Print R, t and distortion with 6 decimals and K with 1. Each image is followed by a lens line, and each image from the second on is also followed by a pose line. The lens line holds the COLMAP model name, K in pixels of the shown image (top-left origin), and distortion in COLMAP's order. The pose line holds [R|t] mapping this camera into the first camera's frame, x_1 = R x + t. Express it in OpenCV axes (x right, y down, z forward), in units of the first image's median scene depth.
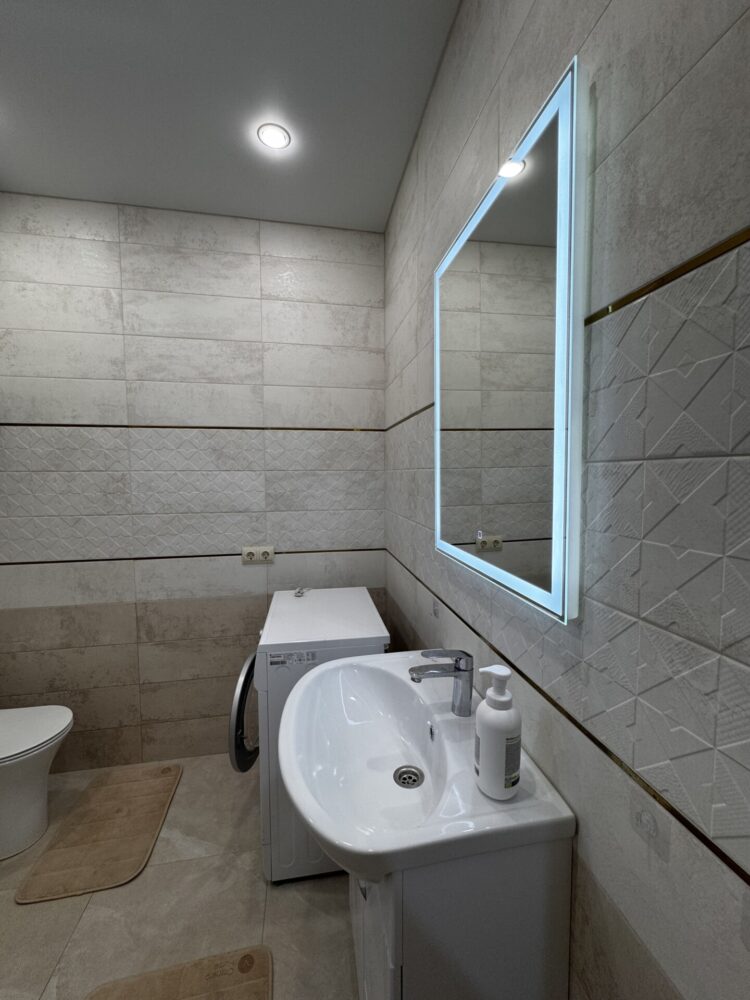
lens RADIAL K [[397.7, 0, 378.2], [0, 397.7, 499.0], [0, 0, 1]] dist [-0.002932, 0.000635]
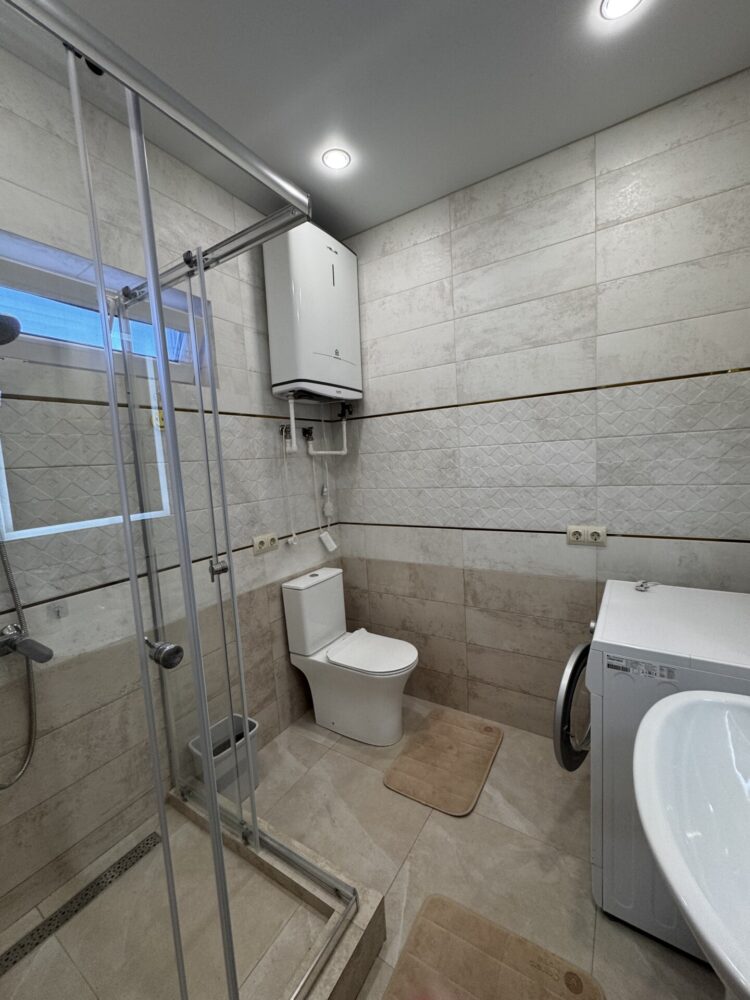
lens RADIAL K [[397.7, 0, 378.5], [0, 397.7, 497.9], [0, 0, 1]] dist [-0.002932, 0.000635]
pose [[0.734607, 0.027823, -0.677922, -0.049013], [0.010118, 0.998598, 0.051949, 0.008710], [0.678417, -0.045022, 0.733296, 0.052570]]
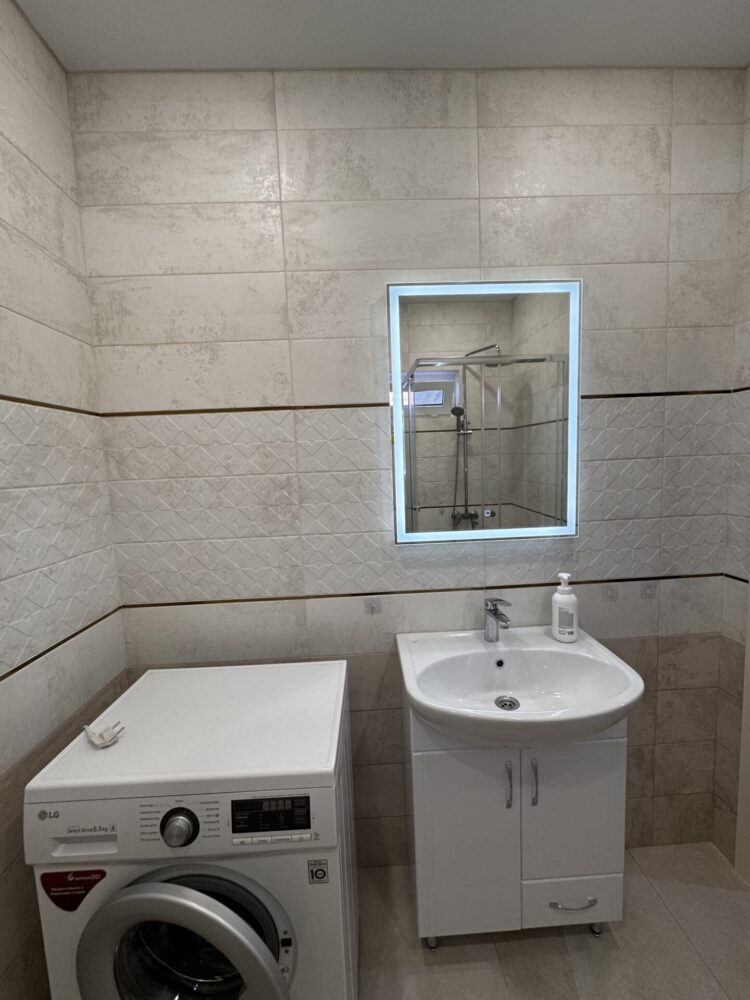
lens RADIAL K [[397.7, 0, 374.5], [0, 397.7, 499.5], [0, 0, 1]] dist [-0.002932, 0.000635]
pose [[0.149333, -0.095219, 0.984192, -0.578967], [0.103145, 0.991422, 0.080268, -0.055730], [-0.983393, 0.089527, 0.157874, 0.556107]]
